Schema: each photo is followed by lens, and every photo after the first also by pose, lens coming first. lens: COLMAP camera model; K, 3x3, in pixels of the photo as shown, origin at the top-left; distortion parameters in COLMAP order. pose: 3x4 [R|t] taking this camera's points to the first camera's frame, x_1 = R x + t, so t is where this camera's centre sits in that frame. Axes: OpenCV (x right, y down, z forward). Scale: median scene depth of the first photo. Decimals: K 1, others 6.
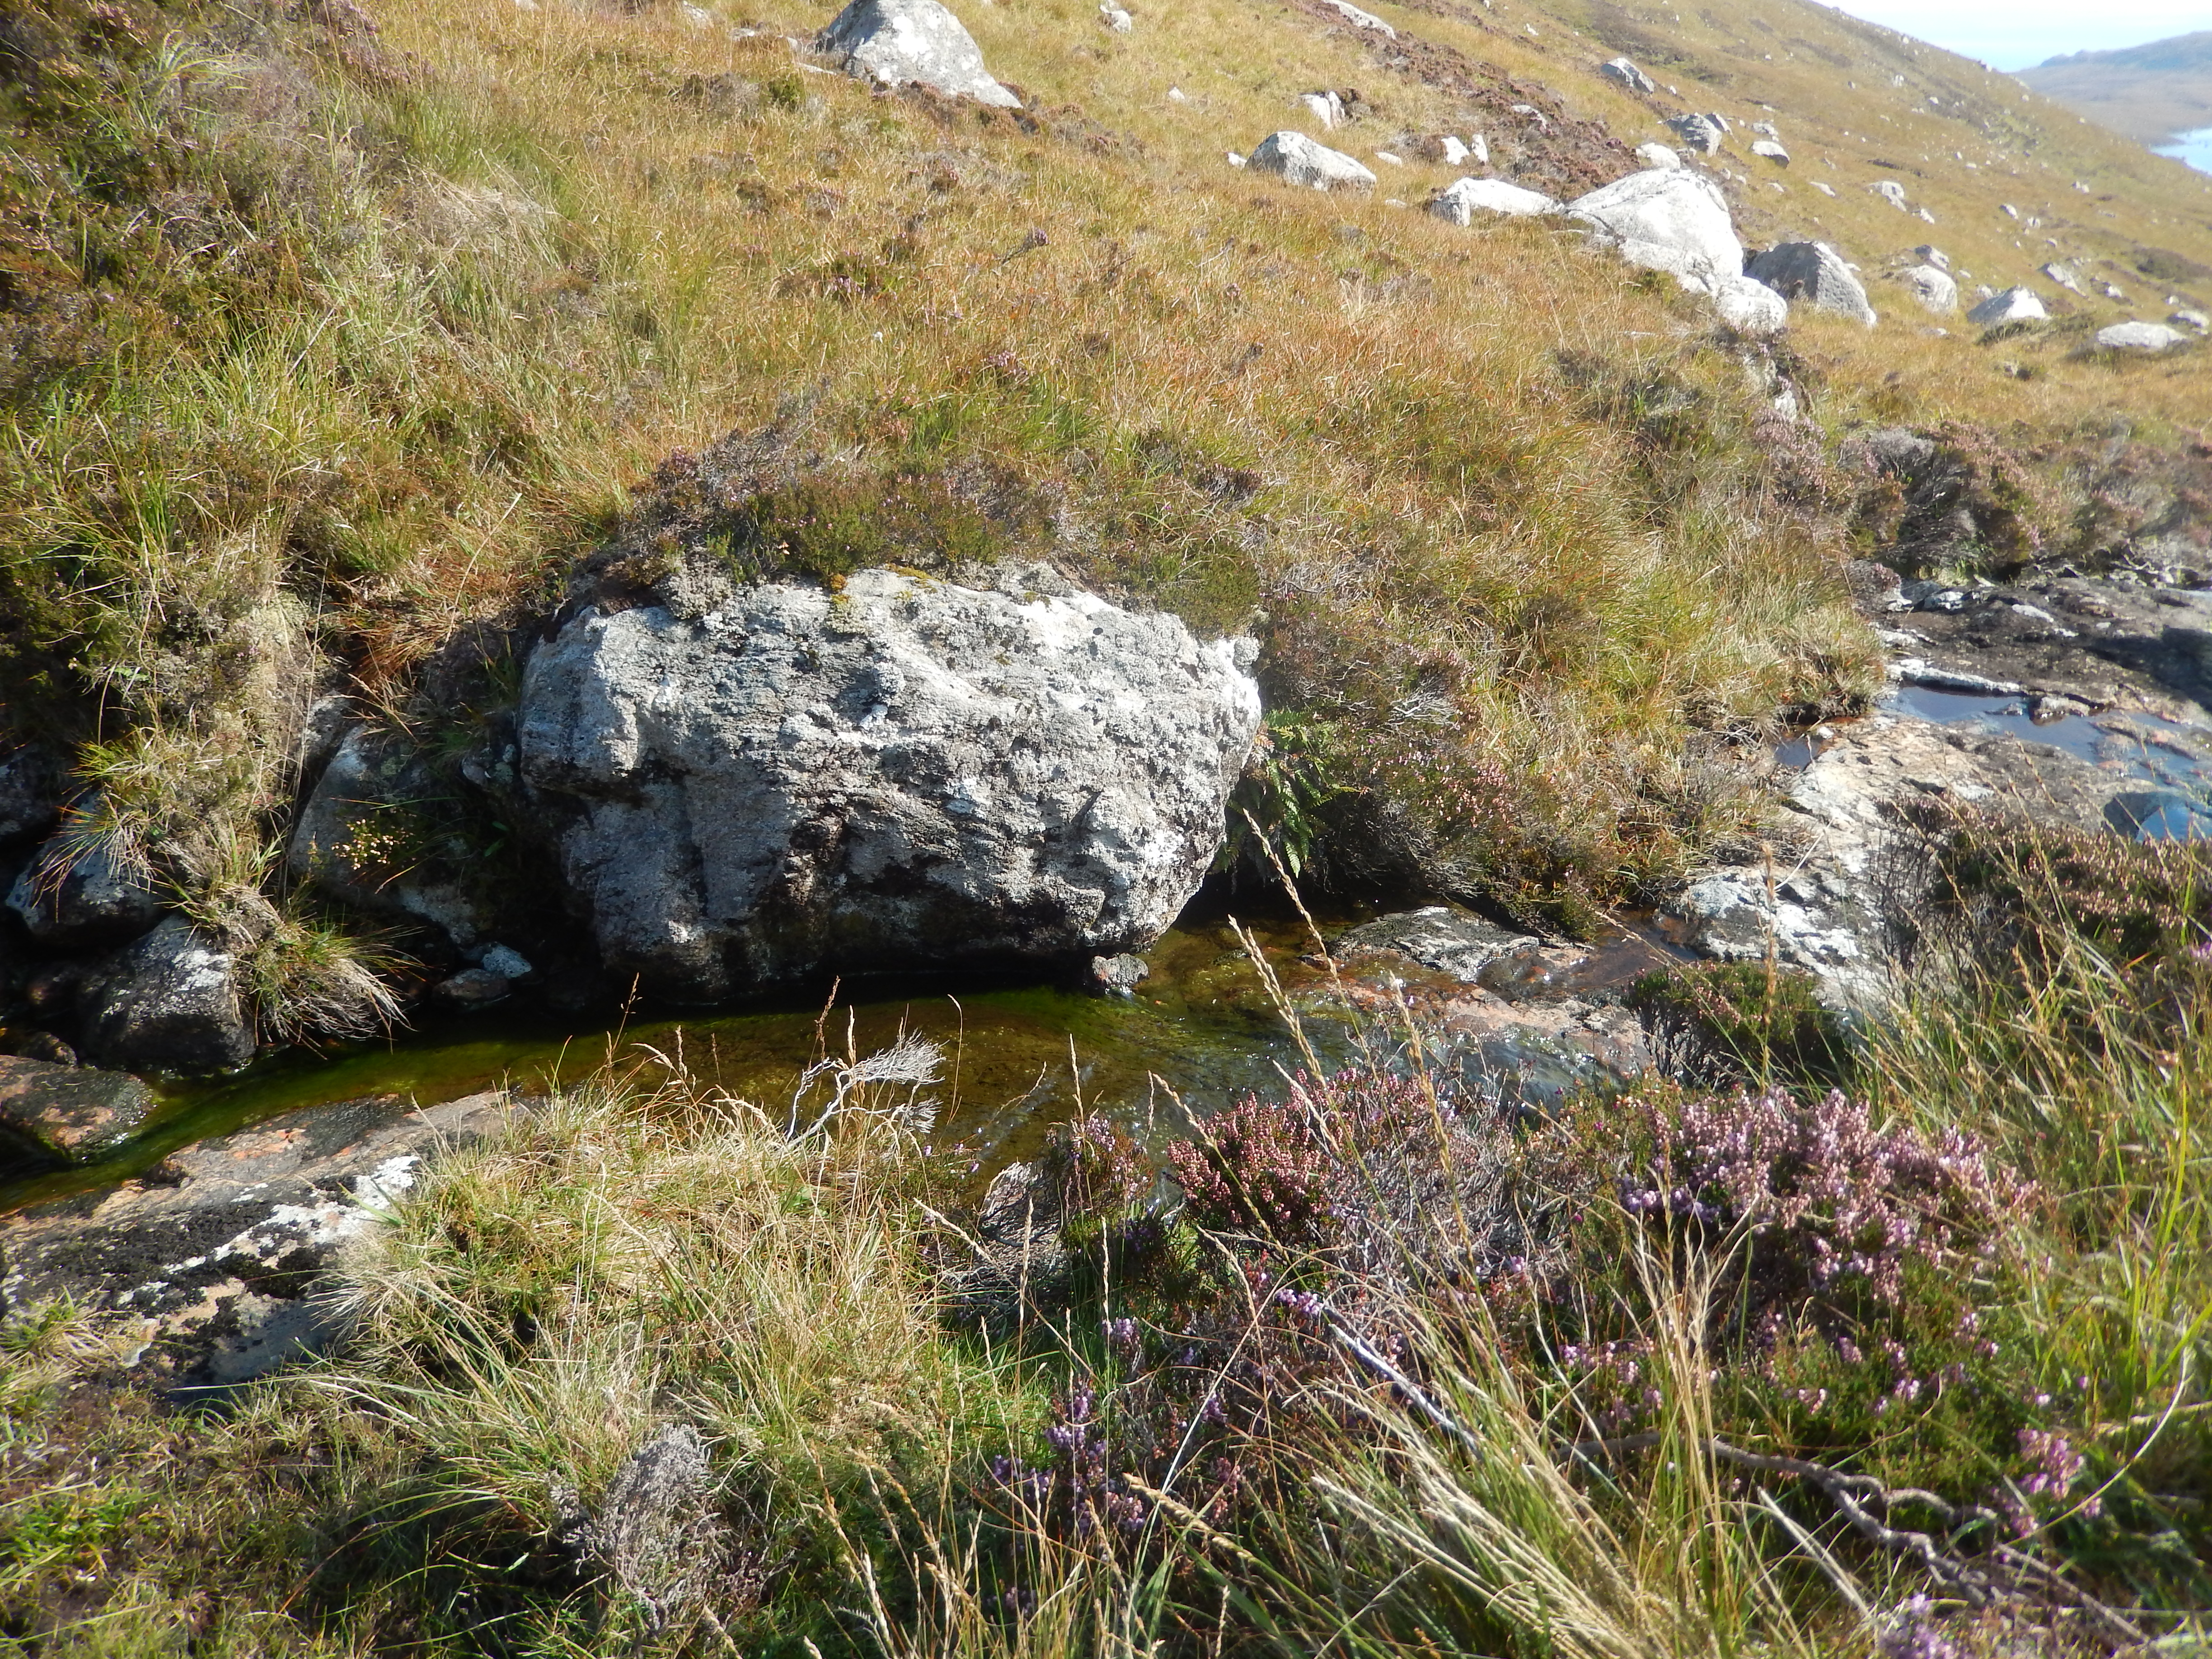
lens RADIAL K [[1672.2, 0, 1093.0], [0, 1672.2, 788.0], [0, 0, 1]] dist [-0.008961, -0.000260]
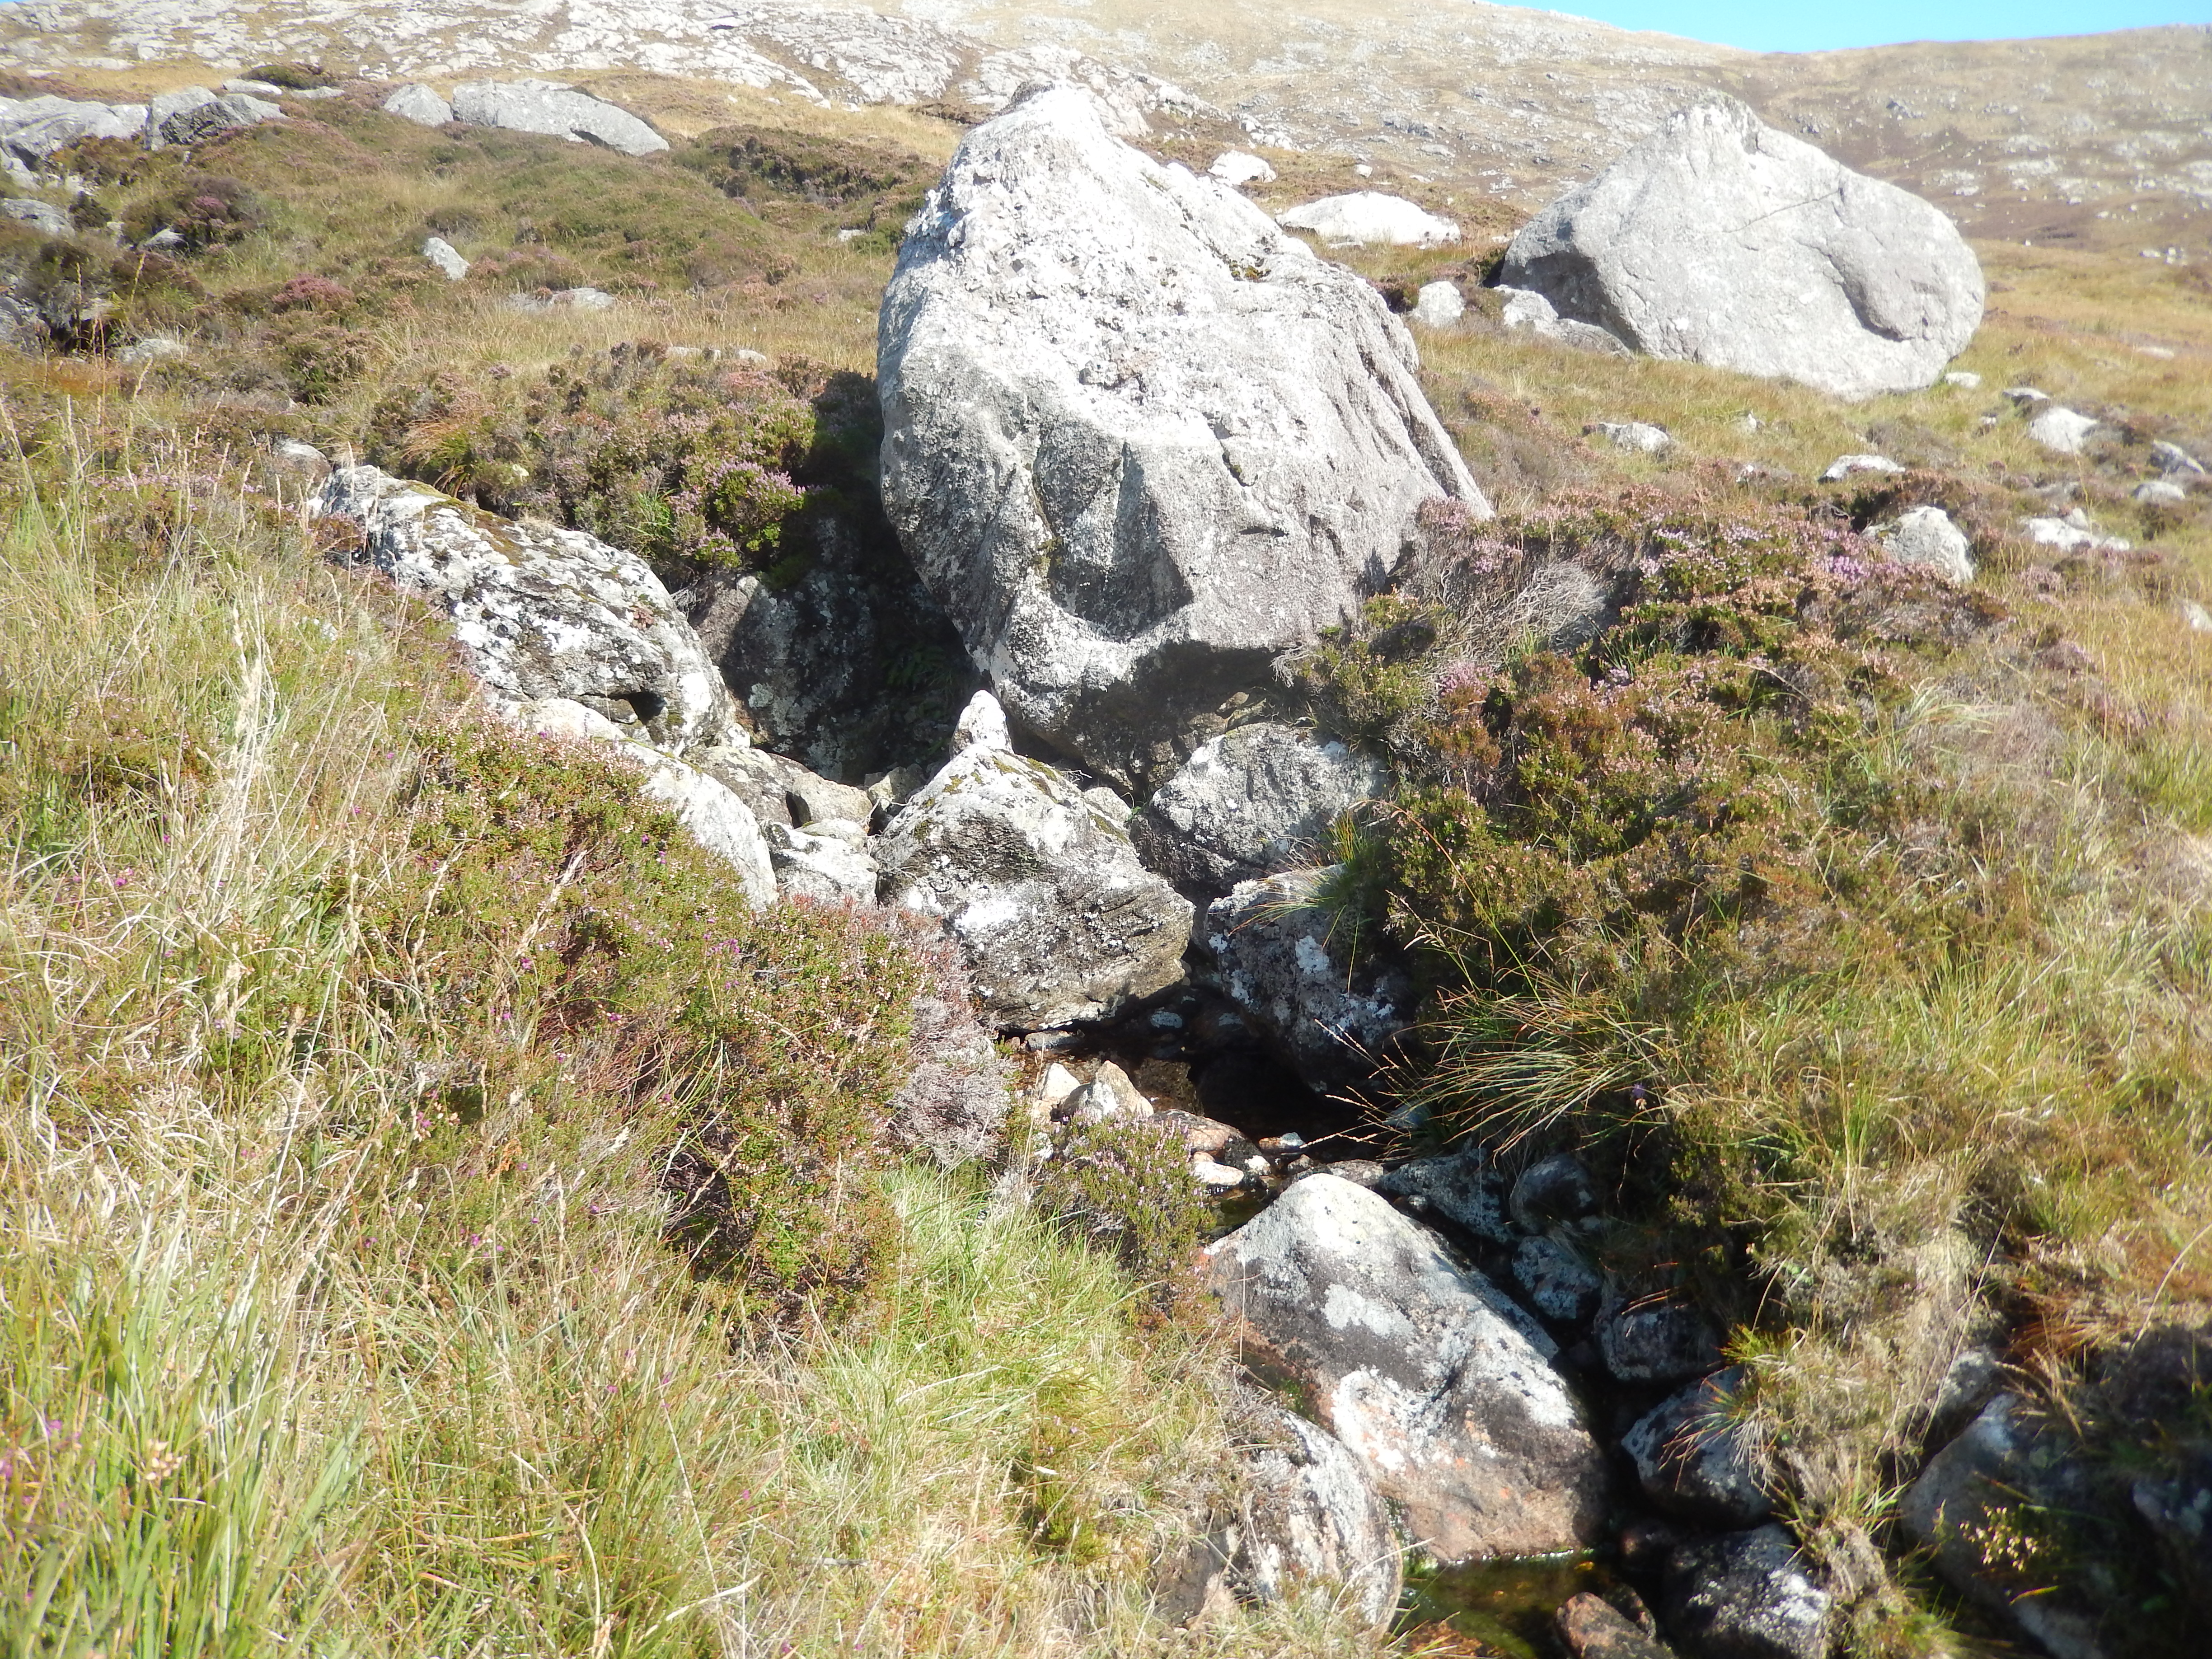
lens RADIAL K [[1647.2, 0, 1110.9], [0, 1647.2, 796.3], [0, 0, 1]] dist [0.000868, 0.014760]
pose [[0.651132, 0.086743, -0.753991, -0.093331], [-0.325749, 0.929231, -0.174407, -0.022111], [0.685503, 0.359174, 0.633308, -0.036602]]
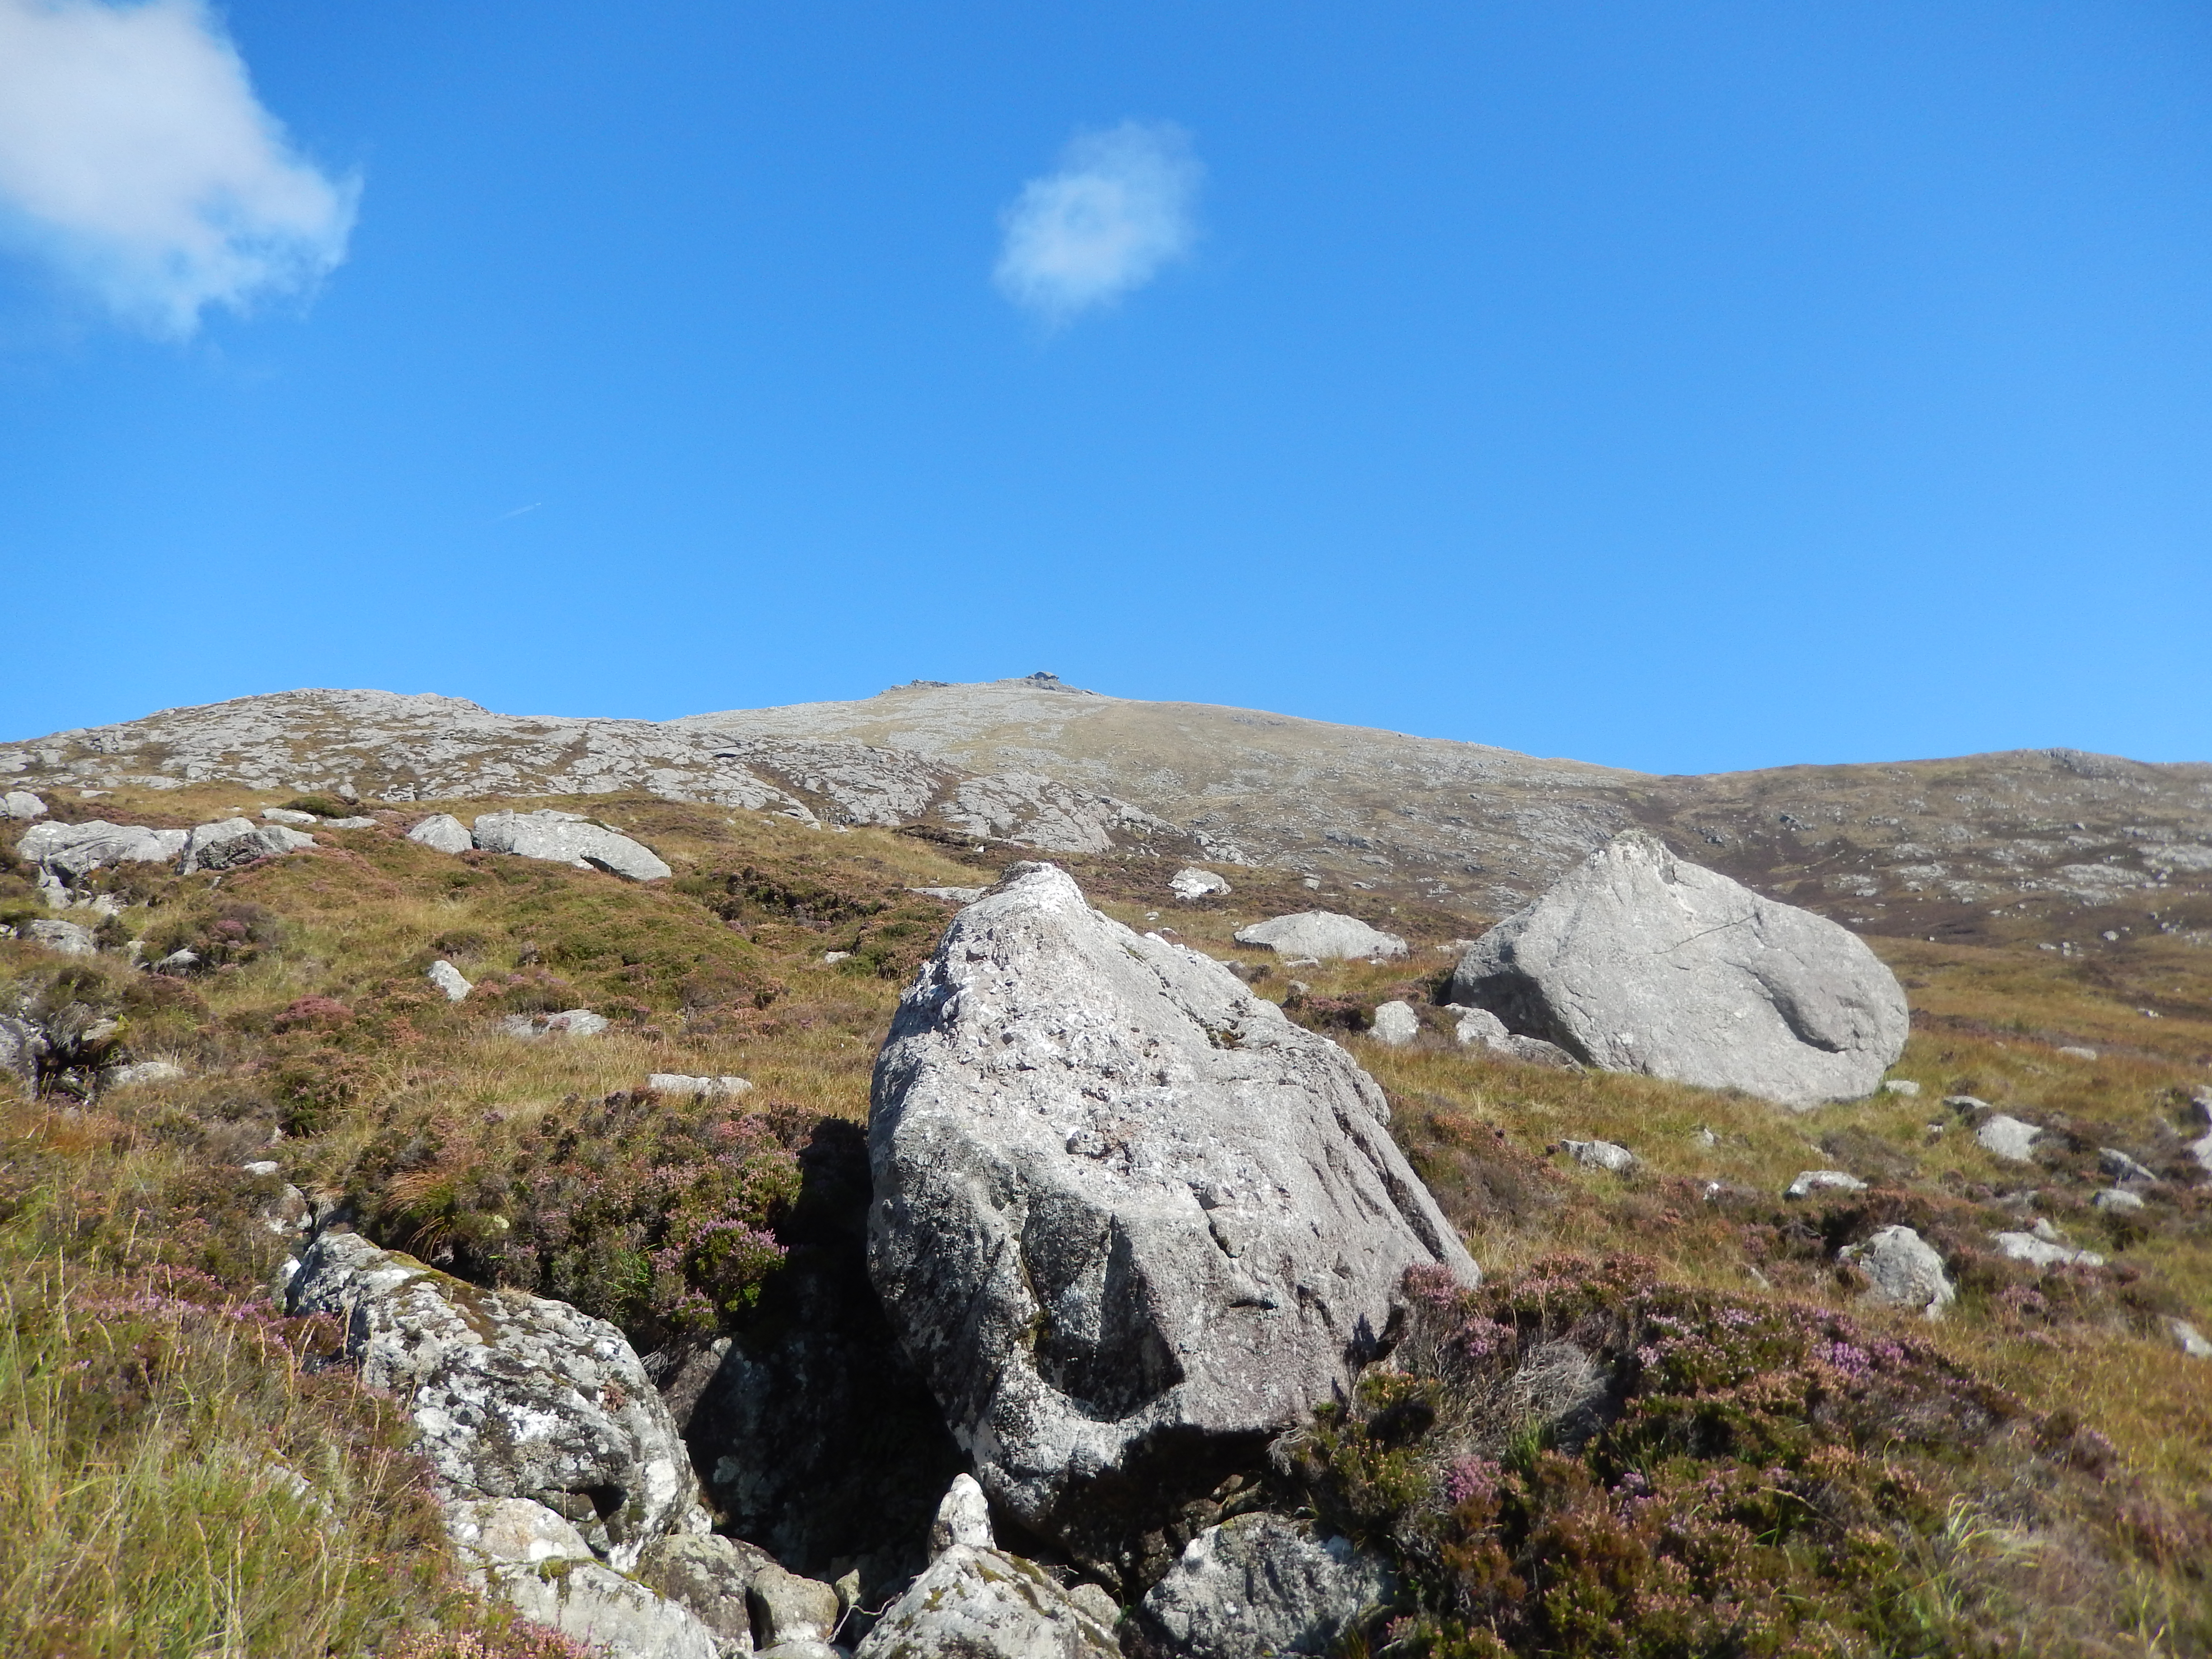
lens RADIAL K [[1629.4, 0, 1106.0], [0, 1629.4, 829.5], [0, 0, 1]] dist [0.015858, -0.001252]
pose [[0.664620, -0.206923, -0.717957, -0.094246], [-0.315748, 0.793094, -0.520869, -0.095019], [0.677188, 0.572874, 0.461771, -0.107530]]
